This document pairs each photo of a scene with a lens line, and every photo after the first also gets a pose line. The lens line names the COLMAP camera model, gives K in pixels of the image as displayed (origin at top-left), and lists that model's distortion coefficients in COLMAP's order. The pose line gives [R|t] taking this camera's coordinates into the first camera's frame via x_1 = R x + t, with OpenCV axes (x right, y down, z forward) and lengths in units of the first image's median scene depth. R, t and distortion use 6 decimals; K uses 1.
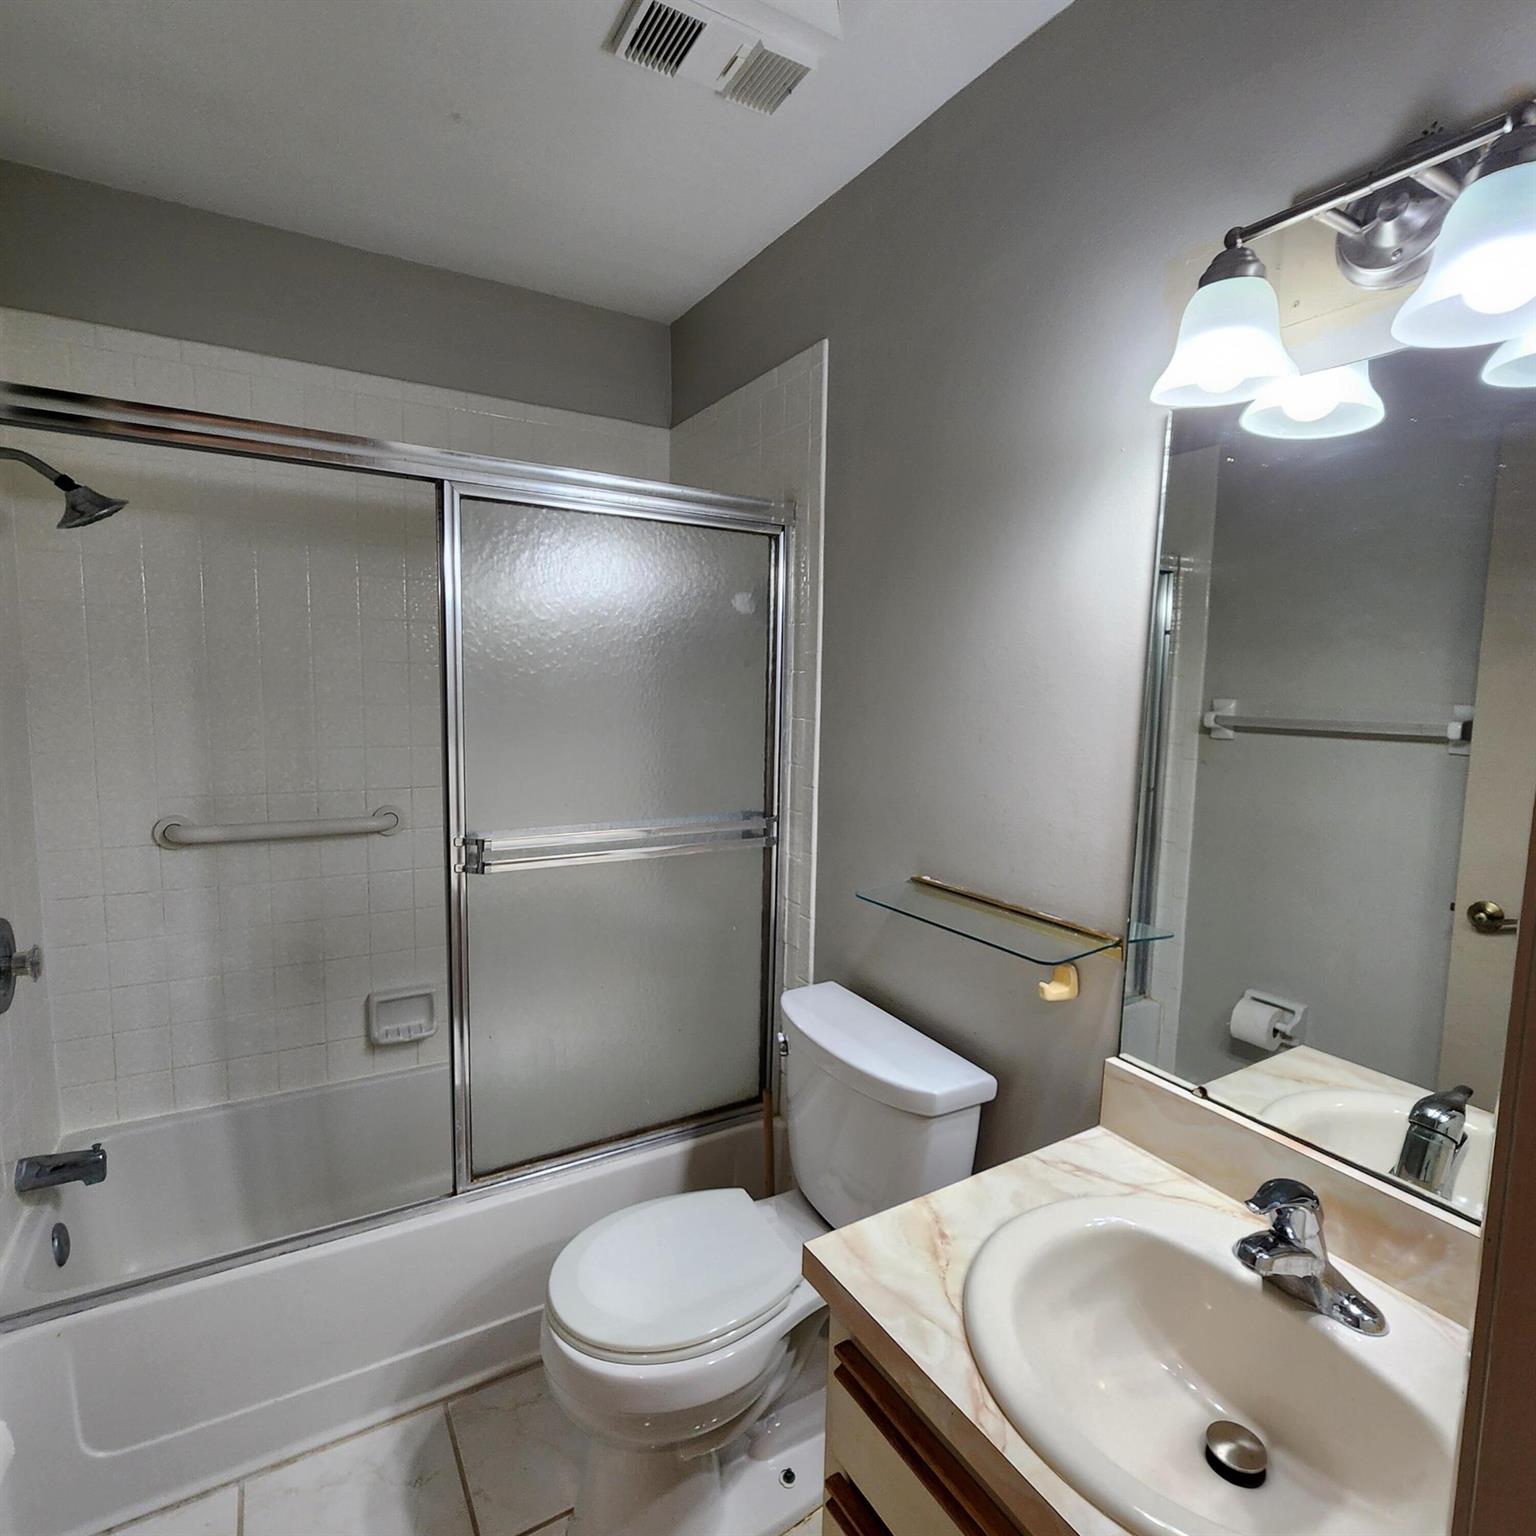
lens RADIAL K [[838.6, 0, 768.0], [0, 838.6, 773.7], [0, 0, 1]] dist [-0.000917, -0.000023]
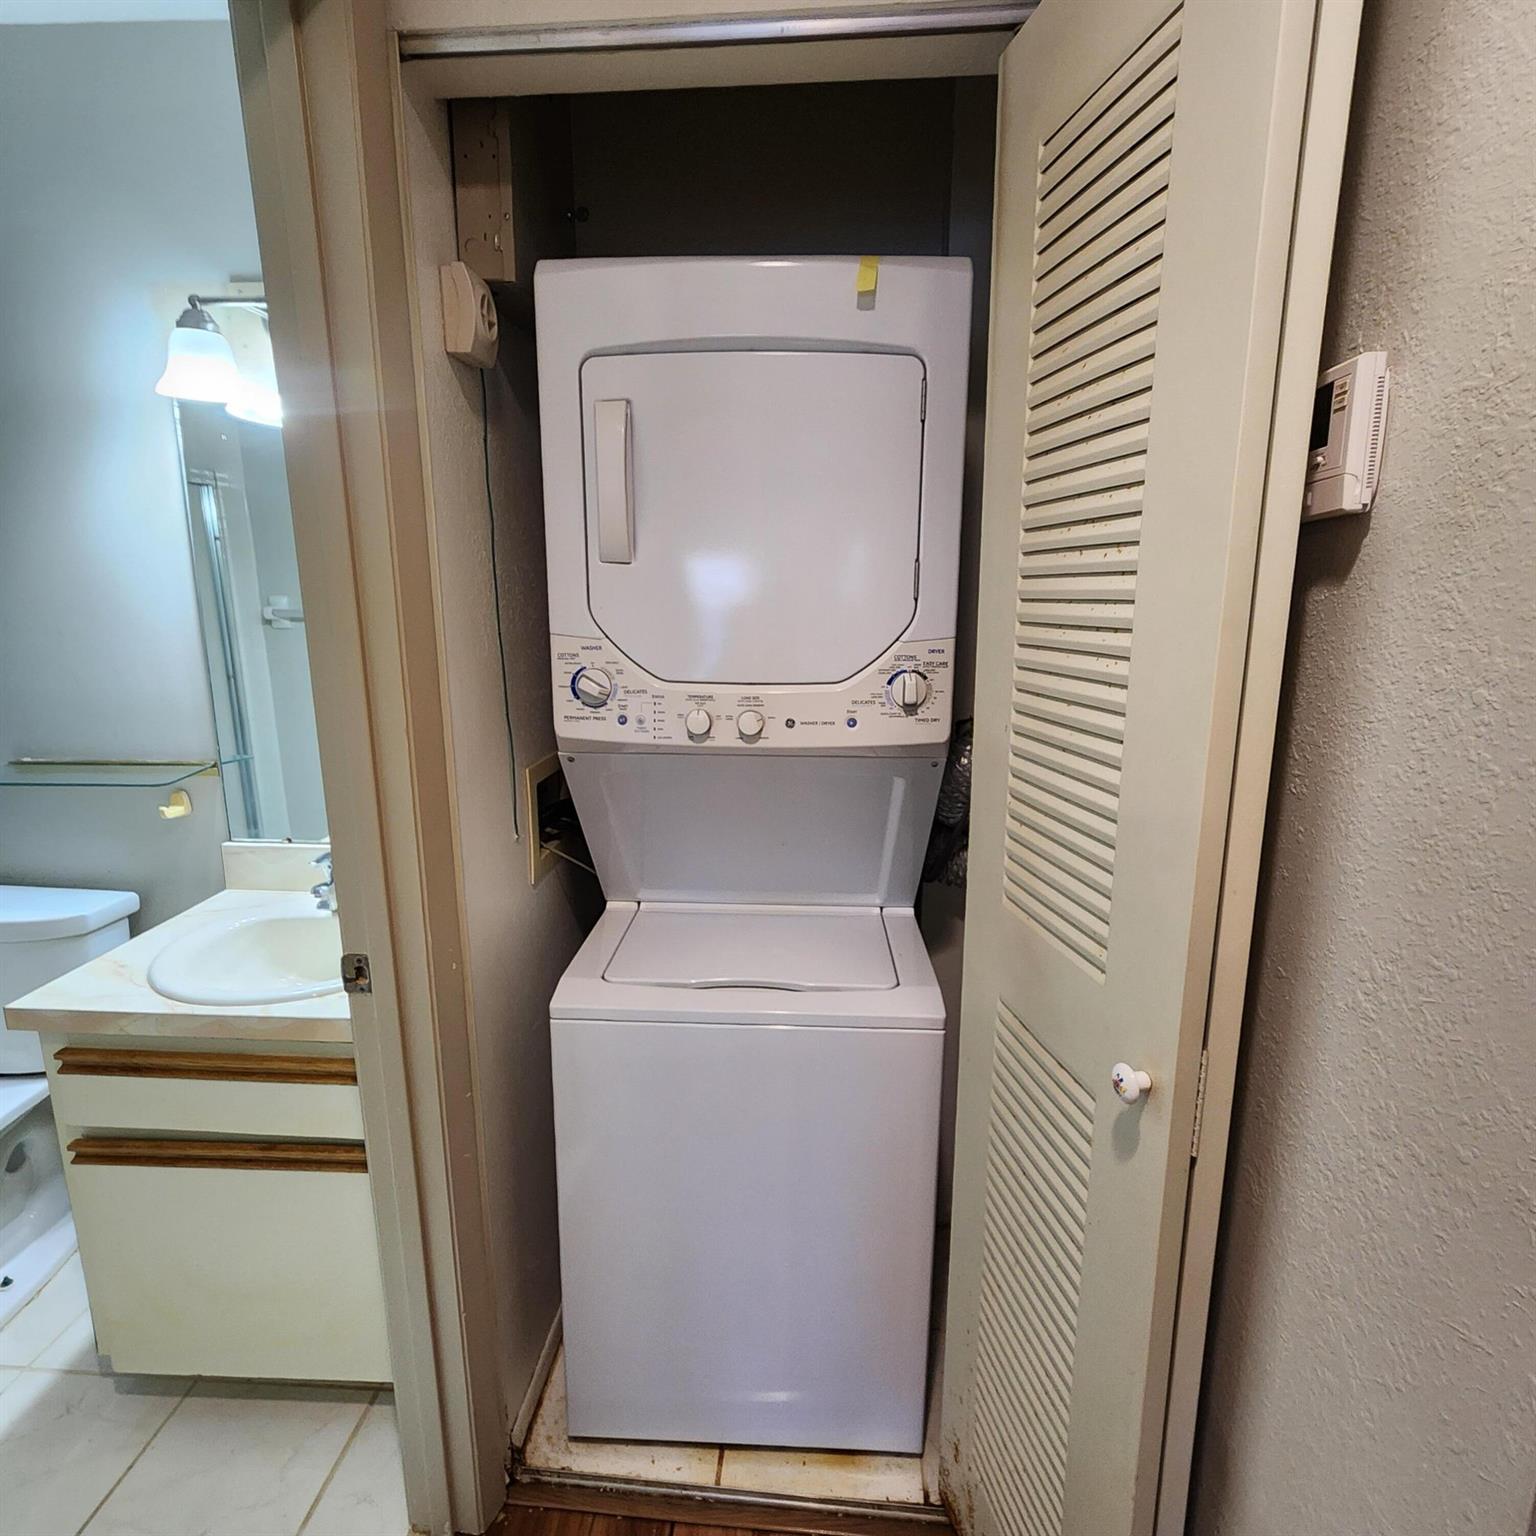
lens RADIAL K [[838.6, 0, 768.0], [0, 838.6, 773.7], [0, 0, 1]] dist [-0.000917, -0.000023]
pose [[0.548351, -0.196216, 0.812902, -0.222364], [0.099521, 0.980487, 0.169534, 0.059092], [-0.830305, -0.012063, 0.557179, -0.561161]]
